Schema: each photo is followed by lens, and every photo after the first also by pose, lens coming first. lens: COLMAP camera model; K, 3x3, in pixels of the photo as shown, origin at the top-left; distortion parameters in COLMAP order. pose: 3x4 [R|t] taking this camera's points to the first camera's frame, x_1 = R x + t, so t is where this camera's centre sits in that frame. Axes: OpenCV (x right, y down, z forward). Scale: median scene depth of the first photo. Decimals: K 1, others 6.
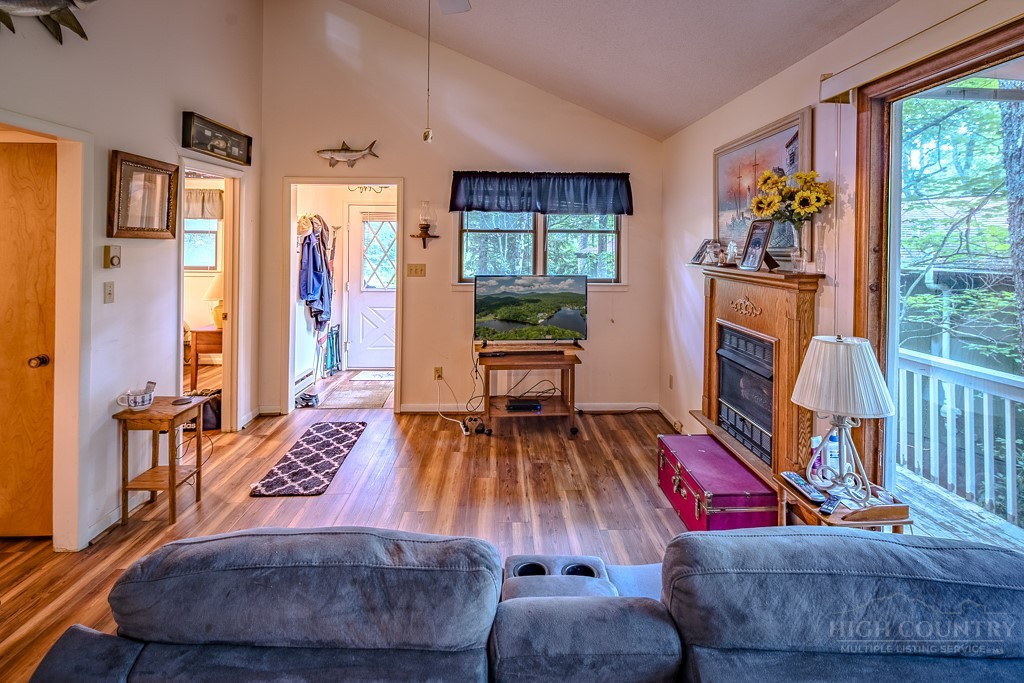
lens RADIAL K [[517.1, 0, 518.1], [0, 517.1, 247.8], [0, 0, 1]] dist [0.005593, -0.004821]
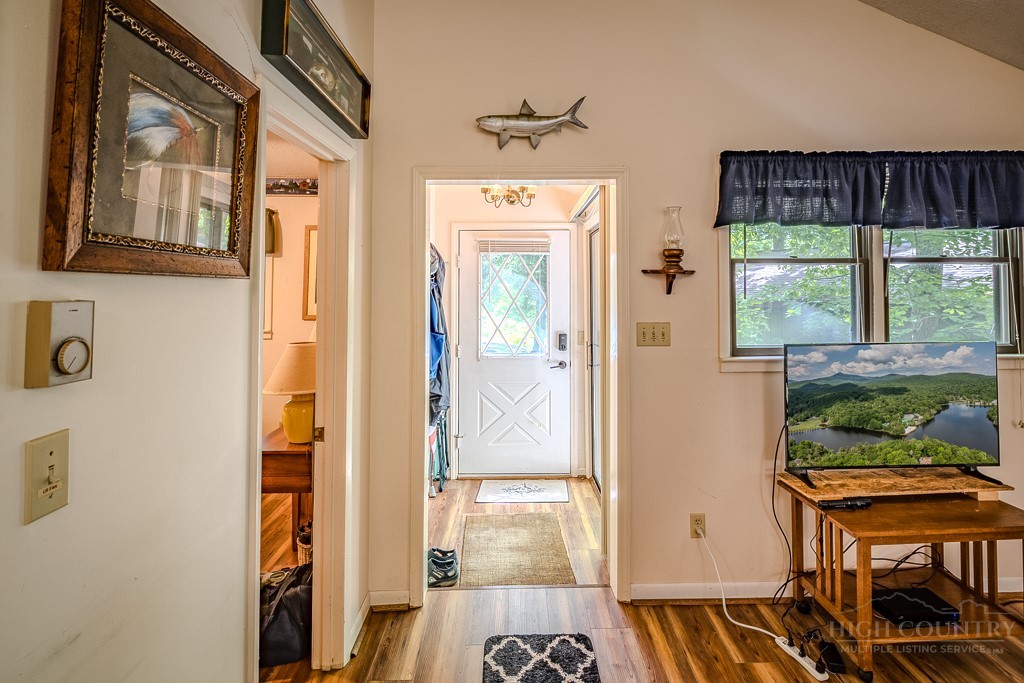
lens RADIAL K [[517.1, 0, 518.8], [0, 517.1, 273.3], [0, 0, 1]] dist [0.005593, -0.004821]
pose [[0.999895, -0.012199, -0.007861, -0.389192], [0.011925, 0.999350, -0.034011, -0.004436], [0.008271, 0.033914, 0.999391, 0.524358]]
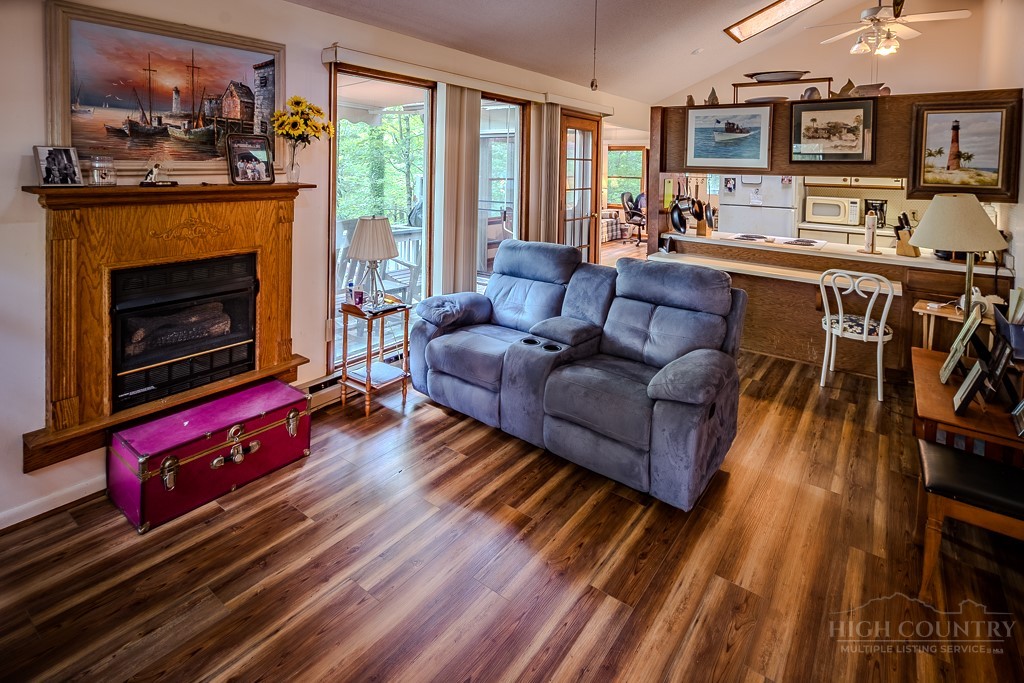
lens RADIAL K [[517.1, 0, 519.5], [0, 517.1, 190.0], [0, 0, 1]] dist [0.005593, -0.004821]
pose [[-0.782791, -0.055096, 0.619841, -0.396950], [-0.020837, 0.997835, 0.062381, -0.013762], [-0.621936, 0.035916, -0.782244, 1.014812]]
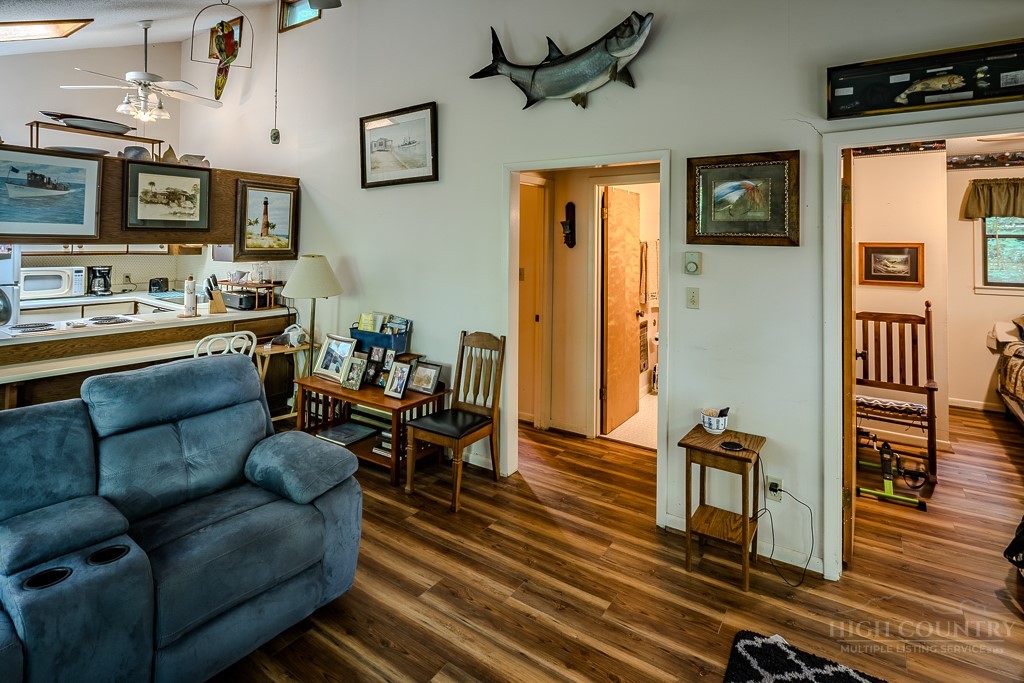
lens RADIAL K [[517.1, 0, 502.5], [0, 517.1, 229.3], [0, 0, 1]] dist [0.005593, -0.004821]
pose [[-0.605695, -0.033718, -0.794982, 0.172792], [-0.026116, 0.999406, -0.022490, -0.011584], [0.795268, 0.007140, -0.606216, 0.934744]]
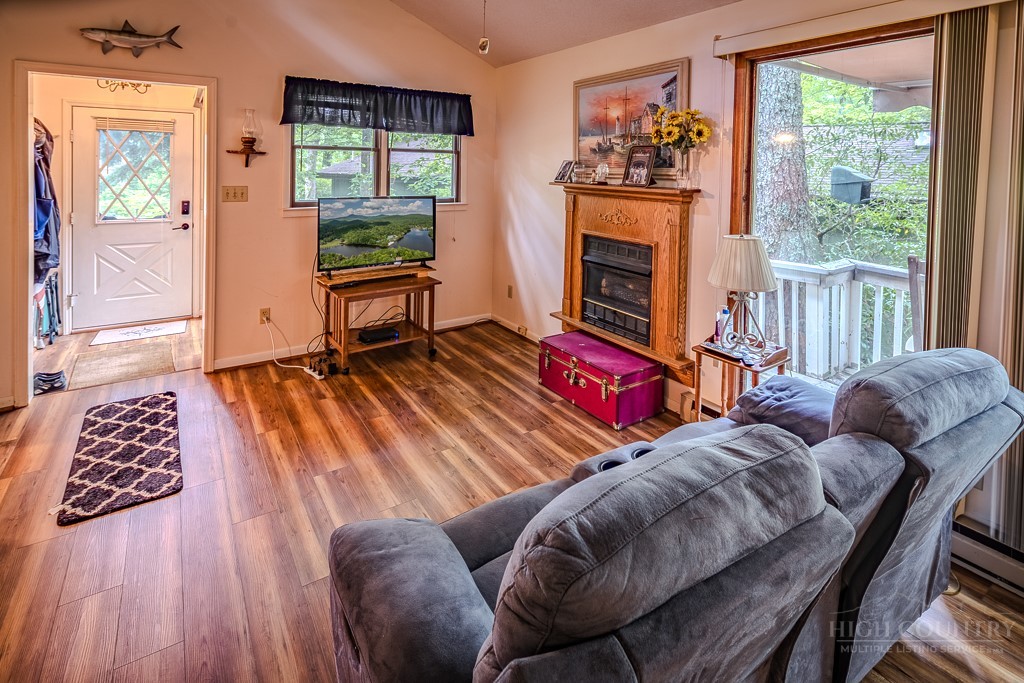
lens RADIAL K [[517.1, 0, 515.2], [0, 517.1, 181.1], [0, 0, 1]] dist [0.005593, -0.004821]
pose [[0.847464, -0.006934, 0.530808, -0.297646], [-0.006465, 0.999706, 0.023381, 0.002039], [-0.530814, -0.023246, 0.847170, 0.088705]]
